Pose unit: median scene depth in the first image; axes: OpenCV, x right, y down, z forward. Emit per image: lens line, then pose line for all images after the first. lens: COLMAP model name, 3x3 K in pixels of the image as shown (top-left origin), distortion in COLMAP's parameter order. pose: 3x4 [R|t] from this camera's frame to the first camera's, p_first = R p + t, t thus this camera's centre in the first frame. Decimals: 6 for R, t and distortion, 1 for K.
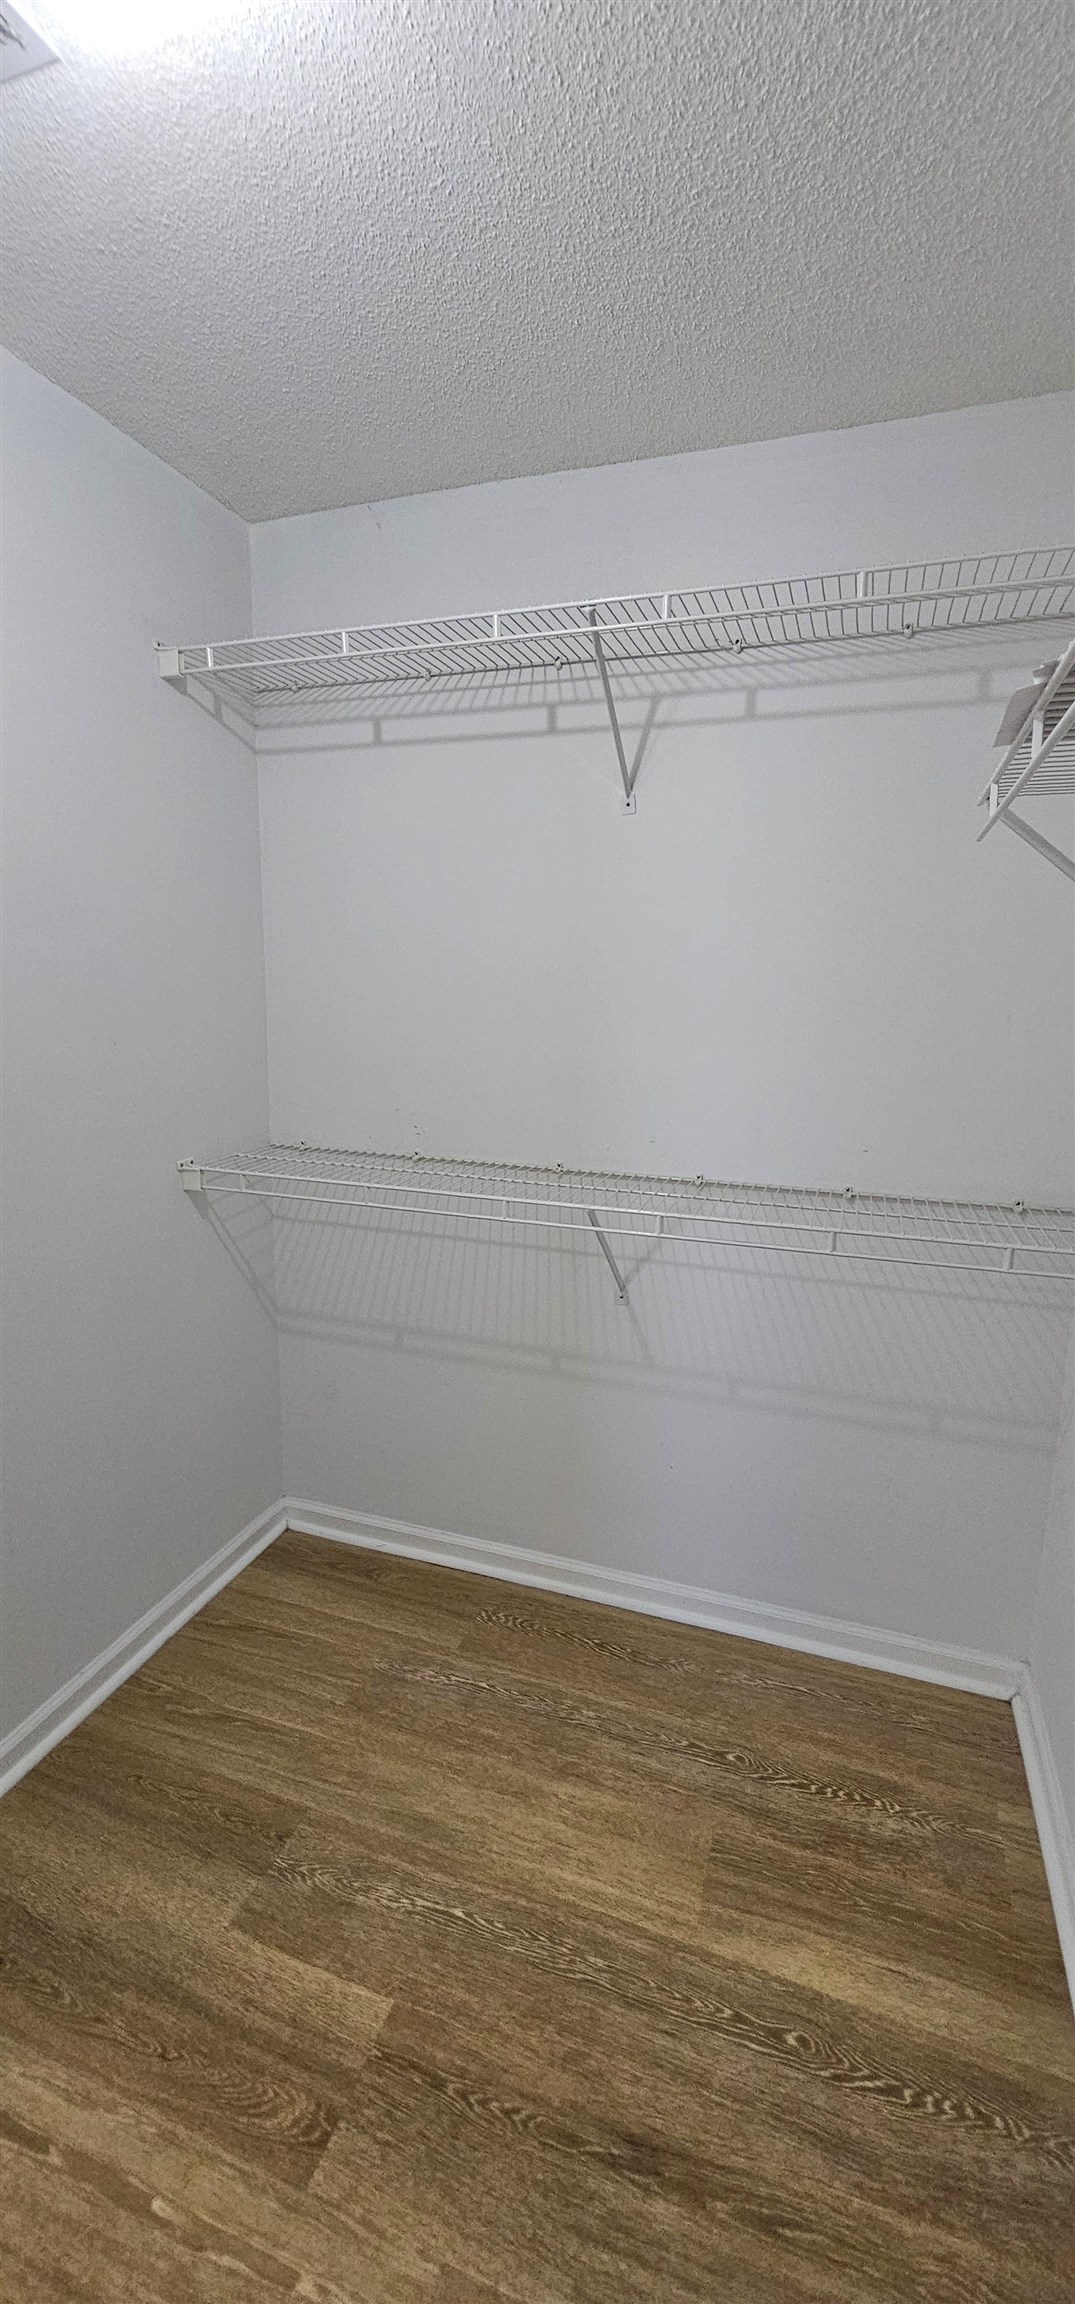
lens RADIAL K [[942.5, 0, 516.9], [0, 942.5, 1136.5], [0, 0, 1]] dist [-0.002249, 0.001117]
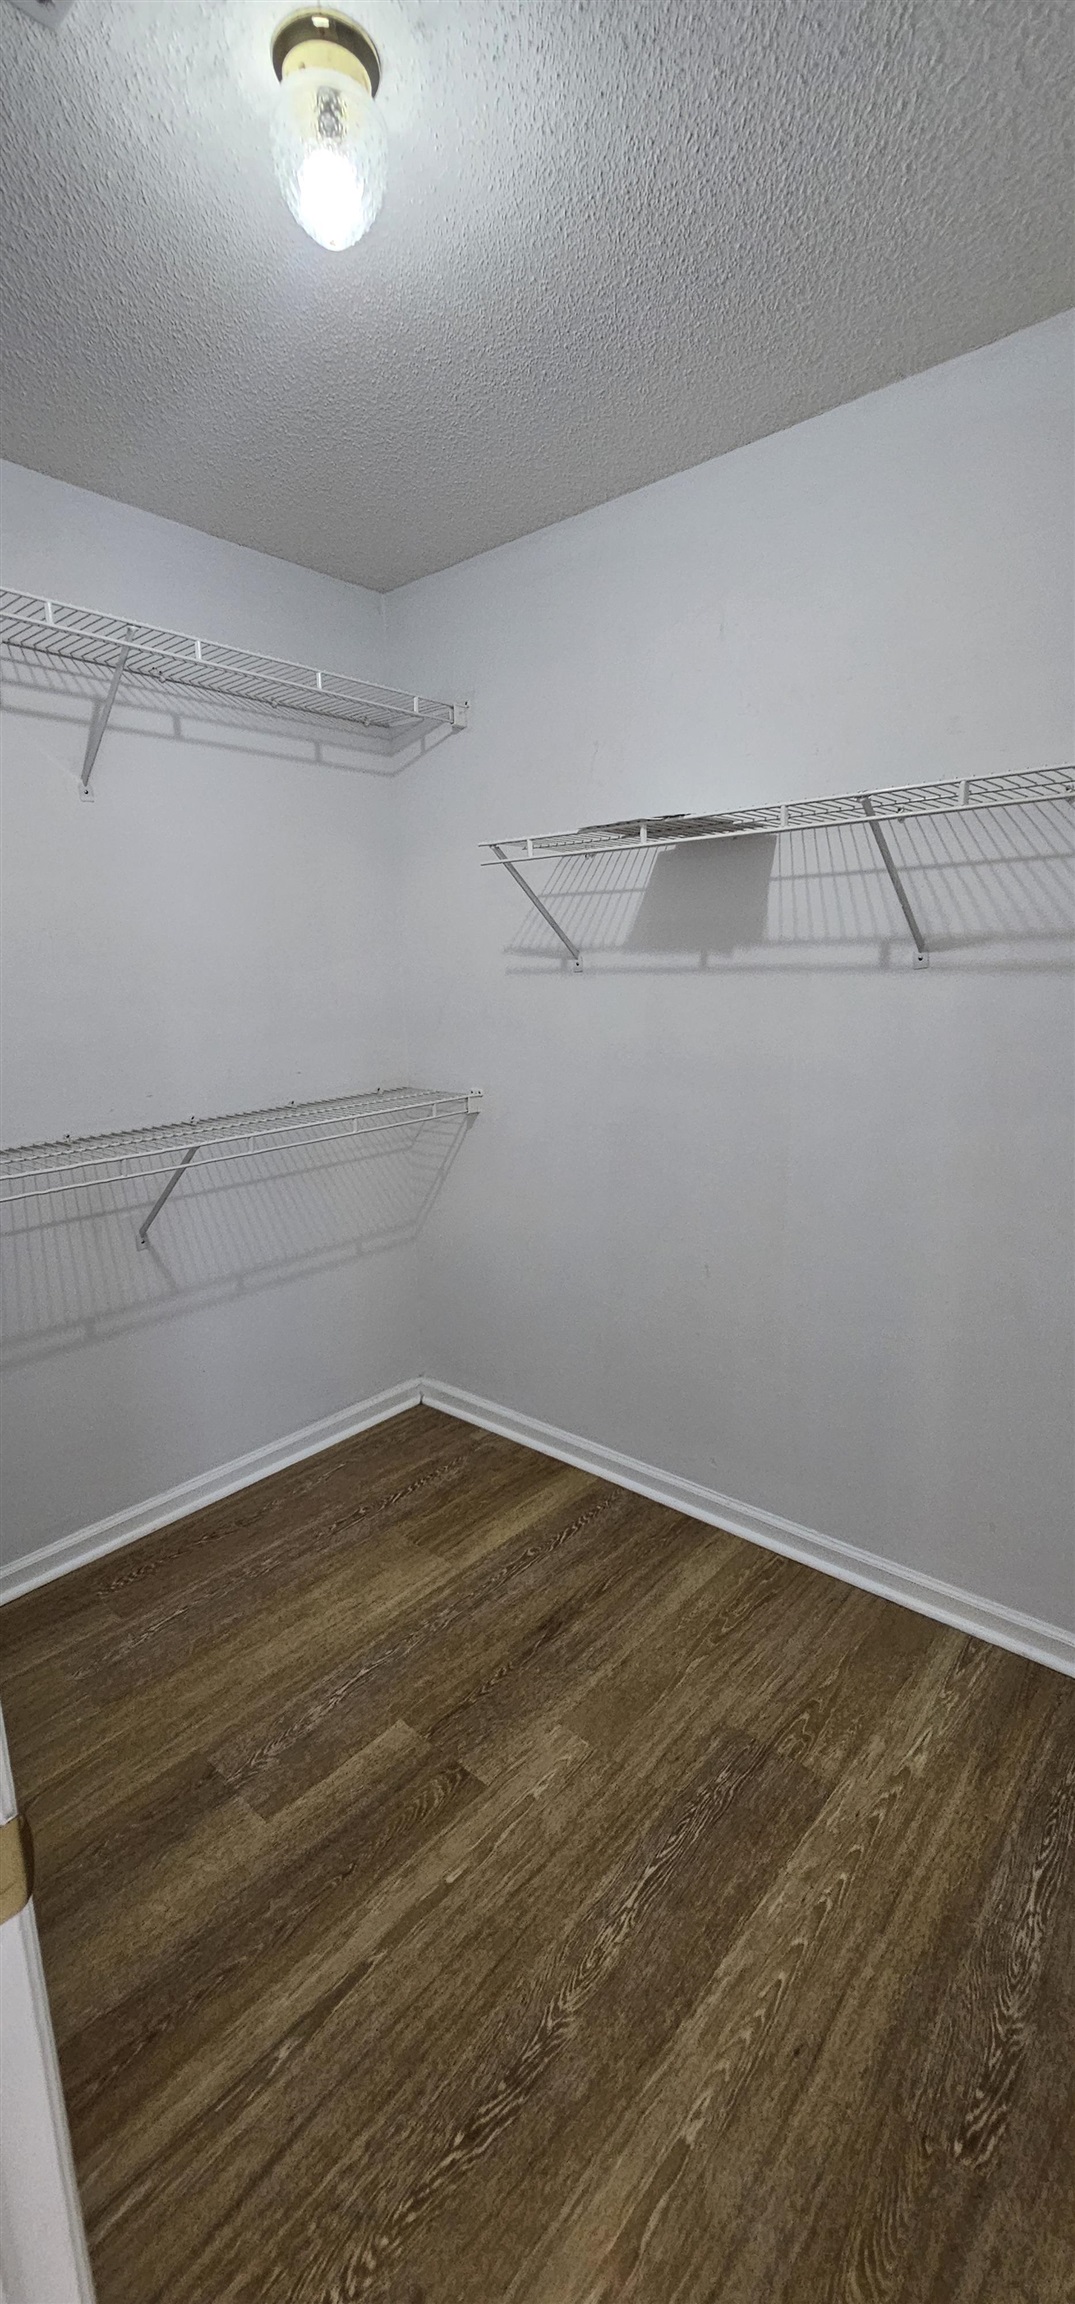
lens RADIAL K [[942.5, 0, 524.1], [0, 942.5, 1138.8], [0, 0, 1]] dist [-0.002249, 0.001117]
pose [[0.374663, -0.192405, 0.906977, -1.021734], [0.187480, 0.973745, 0.129123, -0.009592], [-0.908008, 0.121663, 0.400898, 0.199513]]
